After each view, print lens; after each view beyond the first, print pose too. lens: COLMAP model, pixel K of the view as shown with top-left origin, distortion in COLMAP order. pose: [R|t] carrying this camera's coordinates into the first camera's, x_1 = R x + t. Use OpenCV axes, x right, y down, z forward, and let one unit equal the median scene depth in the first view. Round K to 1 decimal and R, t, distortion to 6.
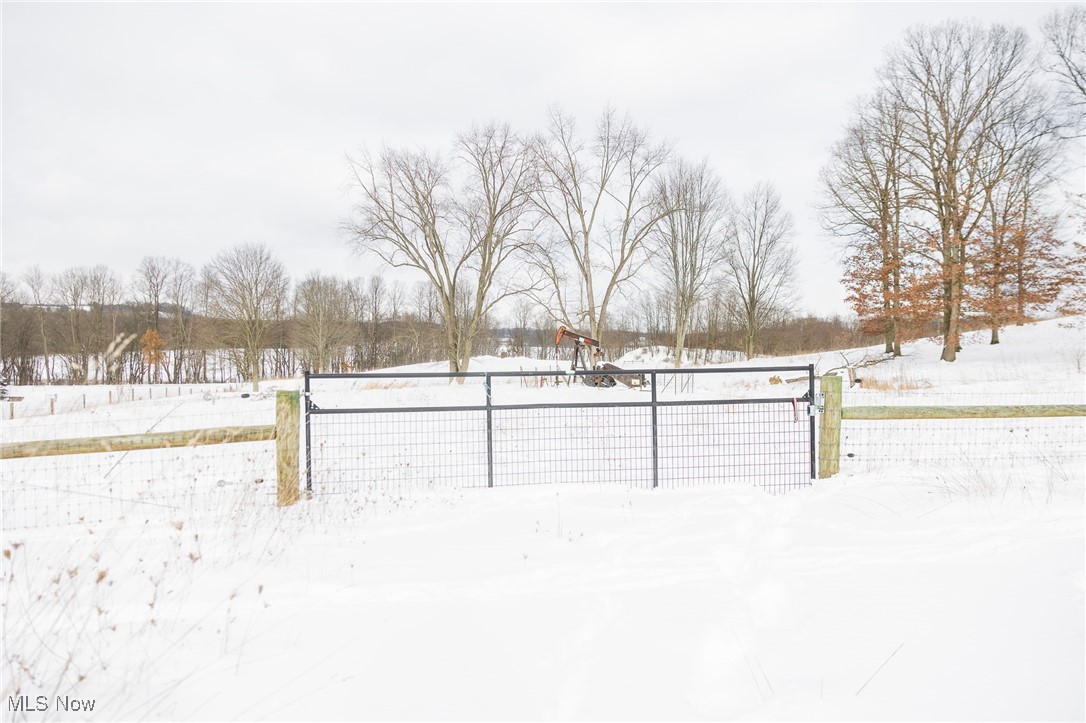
lens RADIAL K [[718.6, 0, 538.4], [0, 718.6, 364.5], [0, 0, 1]] dist [-0.000124, 0.001892]
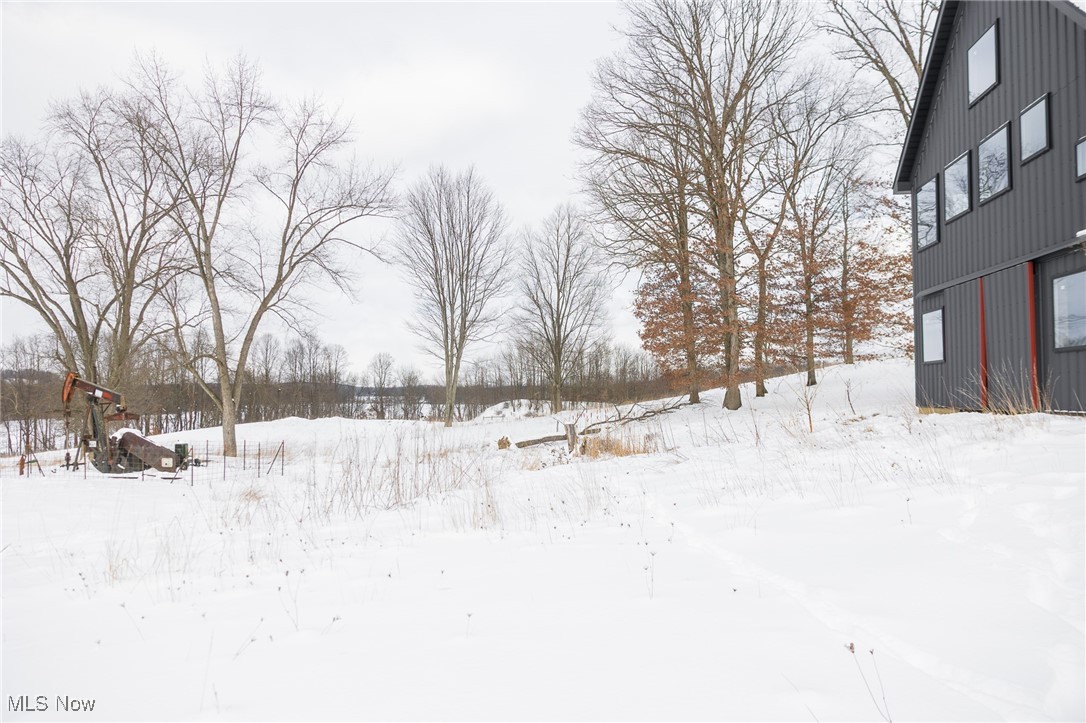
lens RADIAL K [[718.6, 0, 538.4], [0, 718.6, 364.5], [0, 0, 1]] dist [-0.000124, 0.001892]
pose [[0.991420, -0.022544, 0.128756, 0.233476], [0.032433, 0.996639, -0.075229, -0.000999], [-0.126627, 0.078760, 0.988819, 0.238274]]
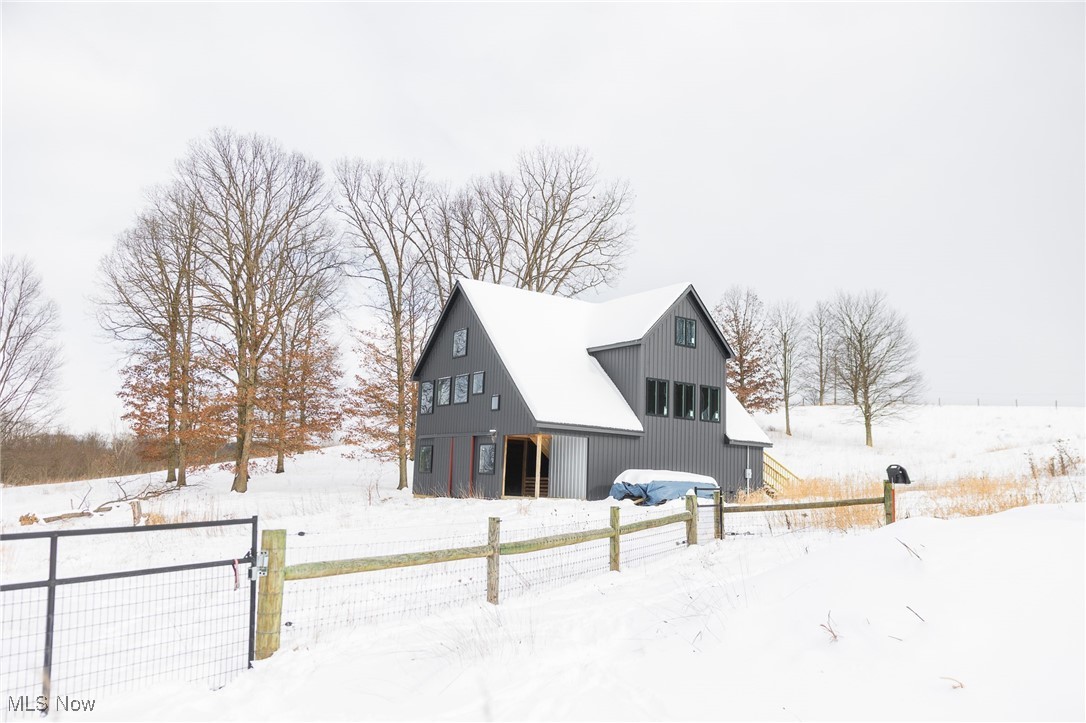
lens RADIAL K [[855.5, 0, 536.7], [0, 855.5, 370.6], [0, 0, 1]] dist [-0.003814, -0.002241]
pose [[0.642458, 0.100132, 0.759751, -0.018493], [0.009280, 0.990337, -0.138369, -0.002839], [-0.766265, 0.095946, 0.635320, 0.012942]]
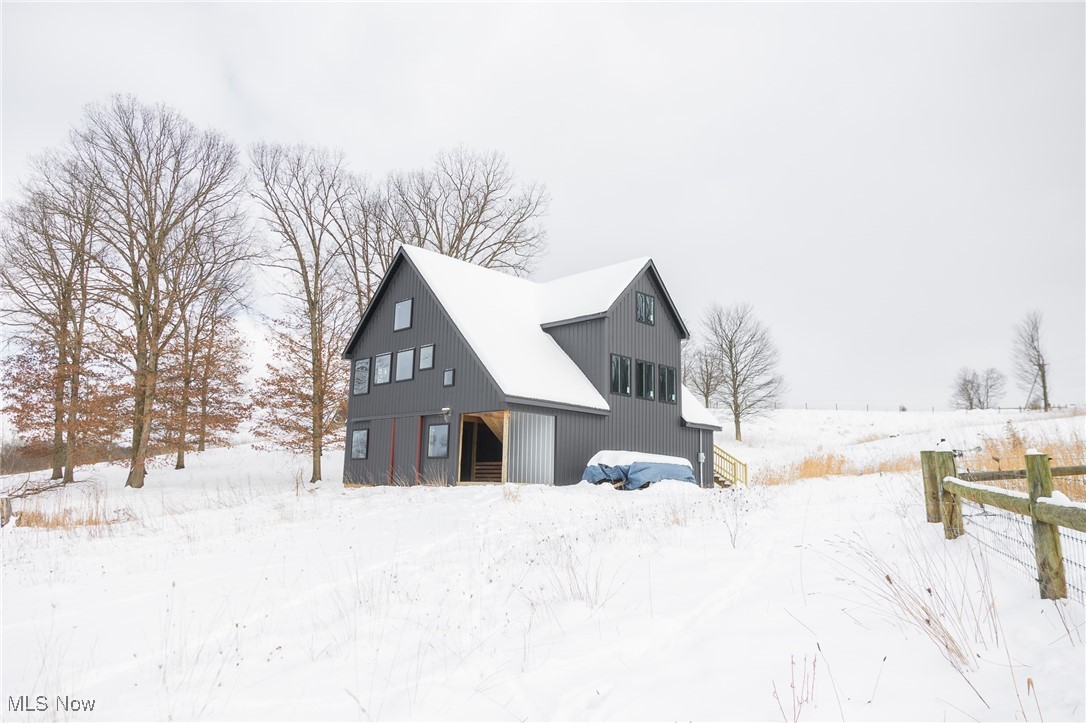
lens RADIAL K [[718.6, 0, 538.4], [0, 718.6, 364.5], [0, 0, 1]] dist [-0.000124, 0.001892]
pose [[0.499358, 0.132461, 0.856210, 0.056579], [0.022757, 0.985897, -0.165797, 0.003346], [-0.866097, 0.102277, 0.489301, 0.138581]]
